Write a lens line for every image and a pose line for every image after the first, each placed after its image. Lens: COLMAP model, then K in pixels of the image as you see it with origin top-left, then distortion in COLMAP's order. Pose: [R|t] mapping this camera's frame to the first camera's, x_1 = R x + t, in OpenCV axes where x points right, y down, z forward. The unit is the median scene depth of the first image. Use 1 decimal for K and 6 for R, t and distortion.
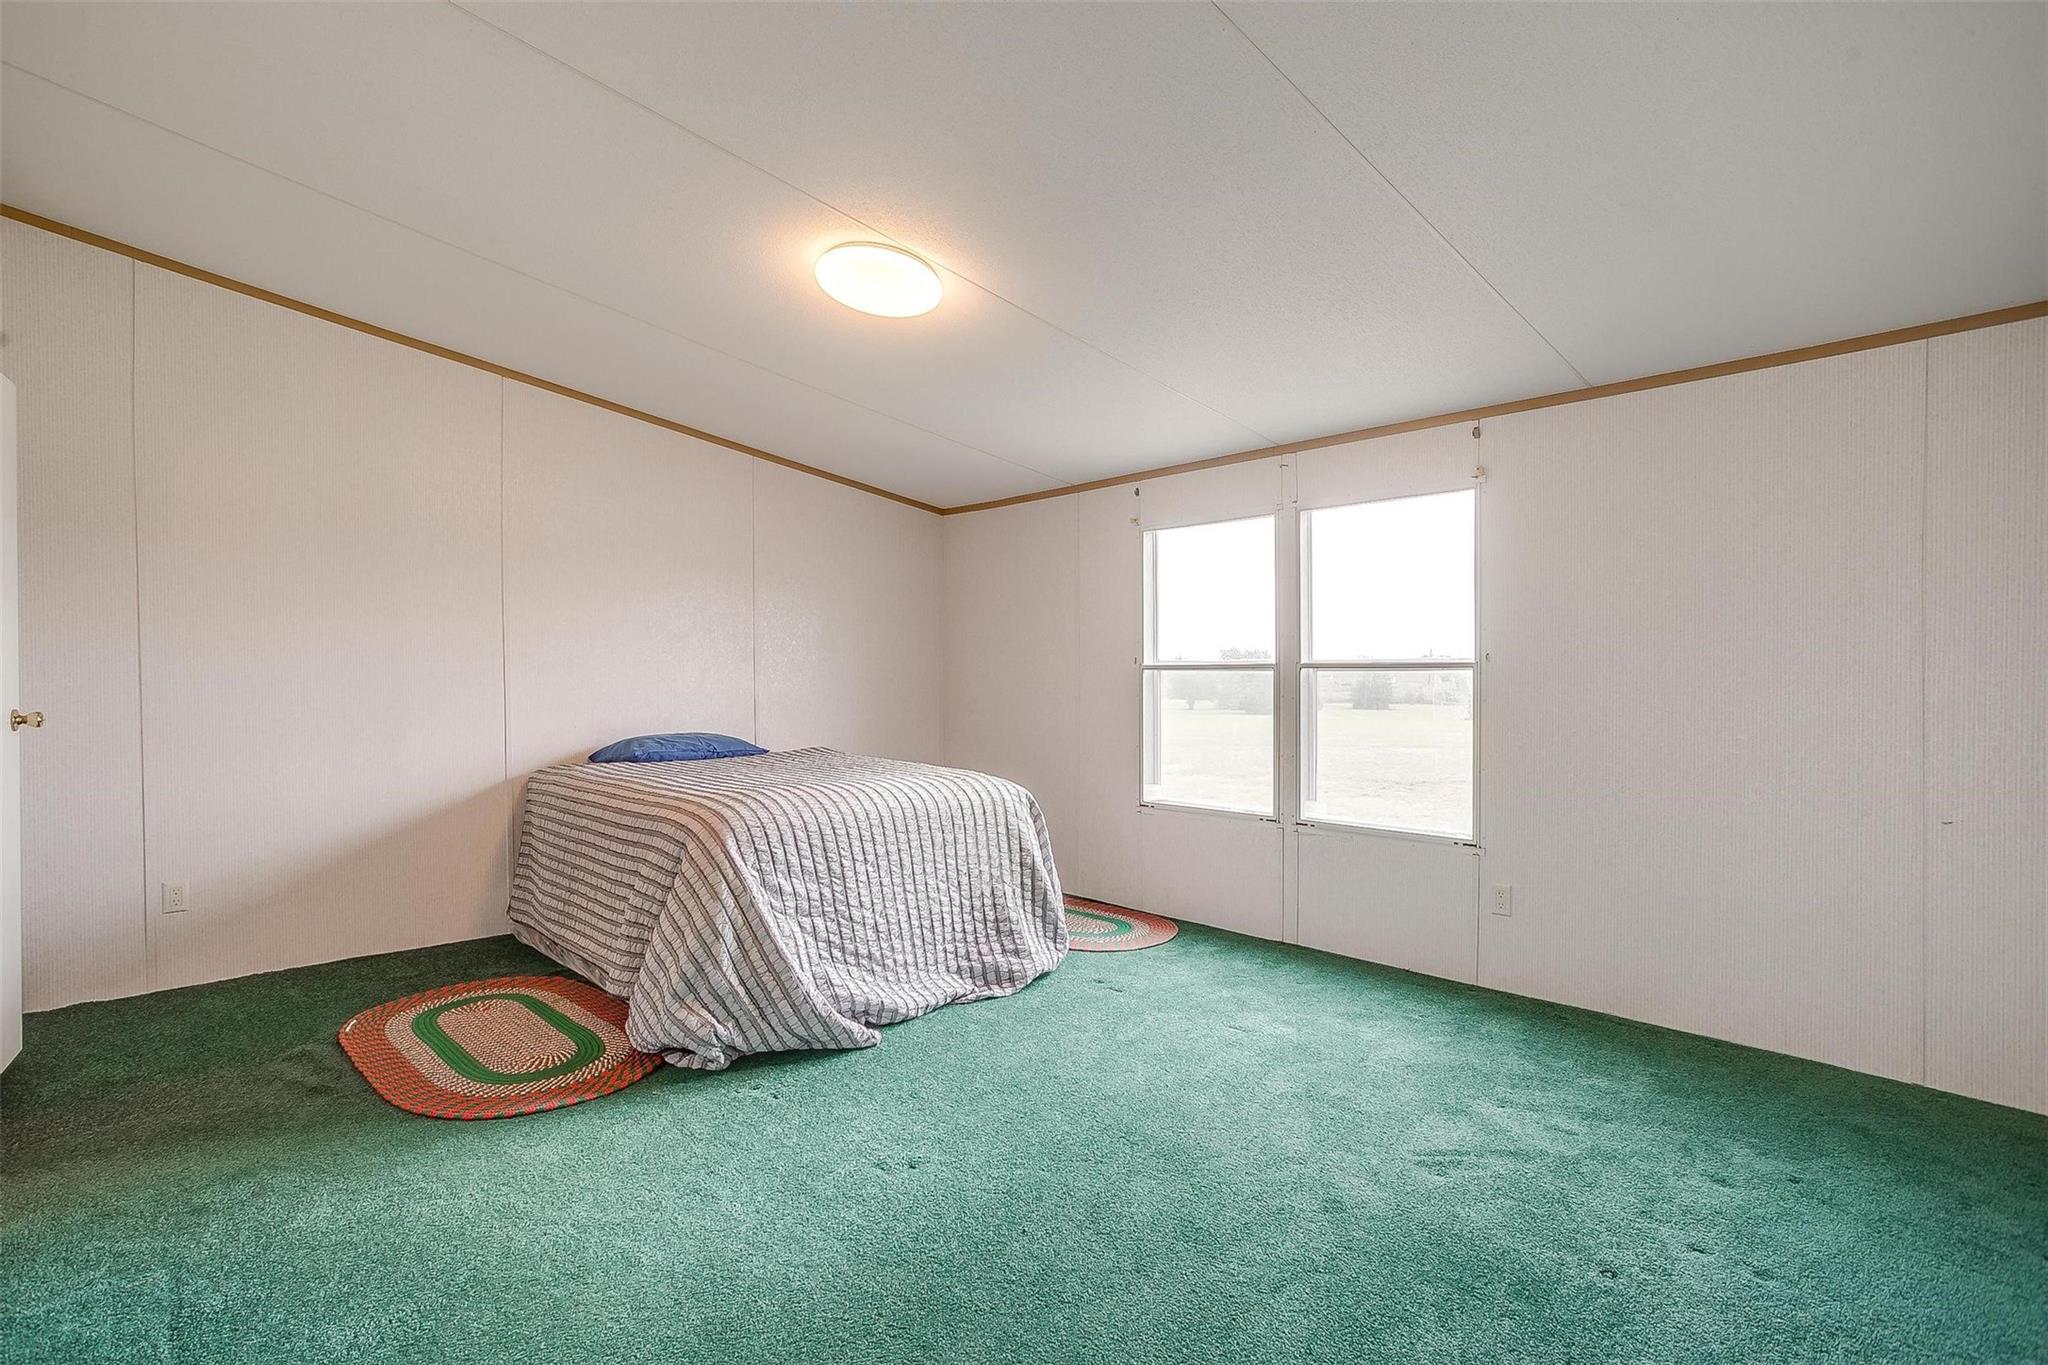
lens RADIAL K [[1010.6, 0, 991.7], [0, 1010.6, 672.8], [0, 0, 1]] dist [-0.060309, 0.033645]
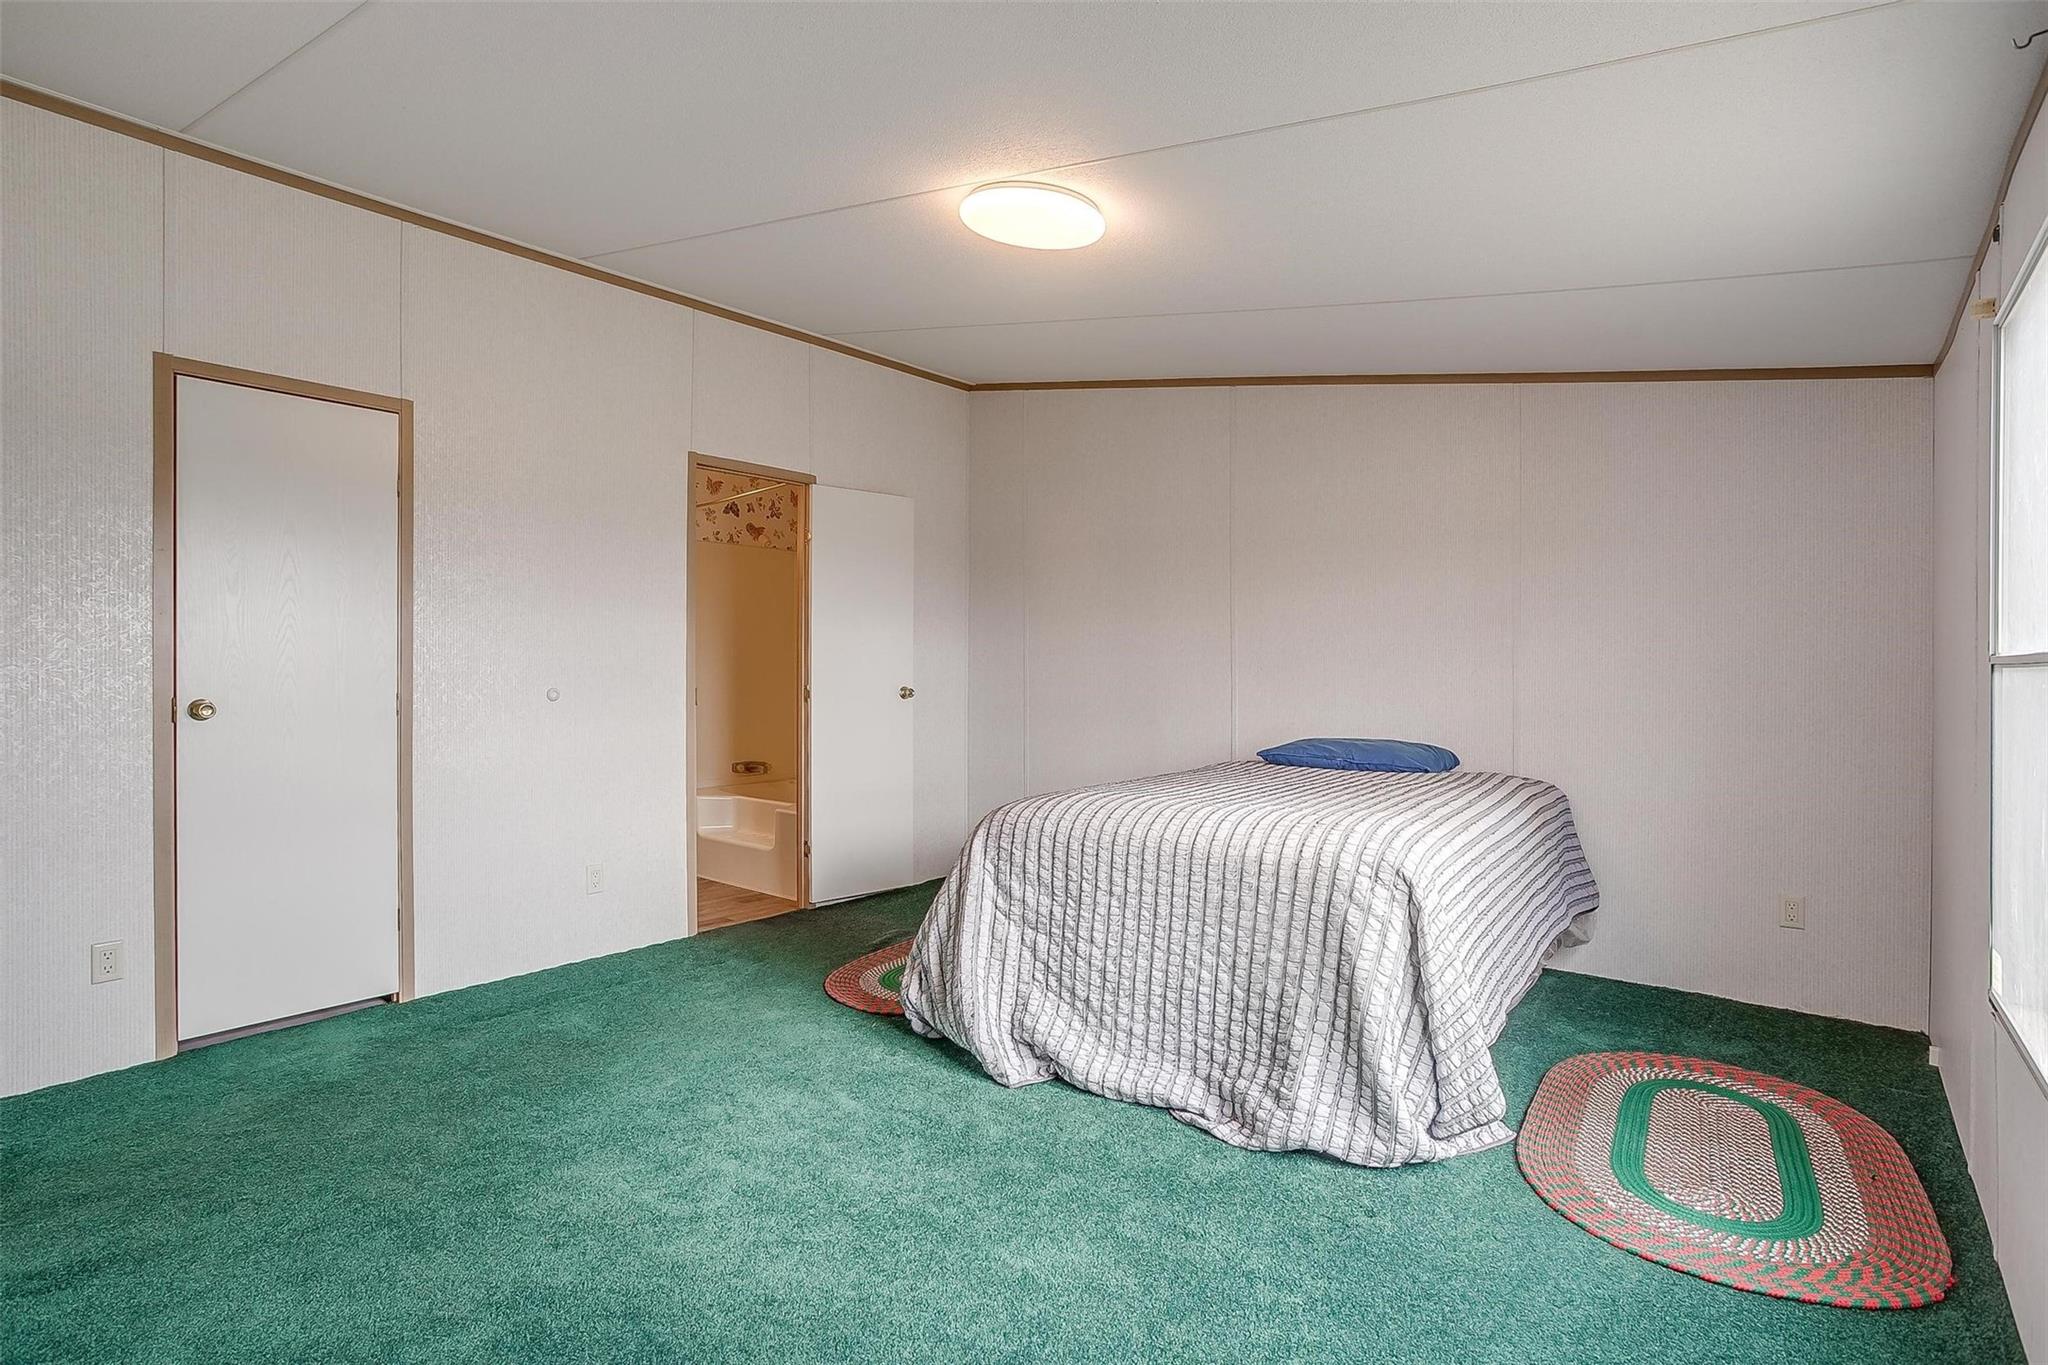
lens RADIAL K [[1010.6, 0, 991.7], [0, 1010.6, 672.8], [0, 0, 1]] dist [-0.060309, 0.033645]
pose [[0.155443, 0.009108, -0.987803, 0.662087], [-0.003952, 0.999955, 0.008598, -0.002858], [0.987837, 0.002567, 0.155472, 0.743783]]
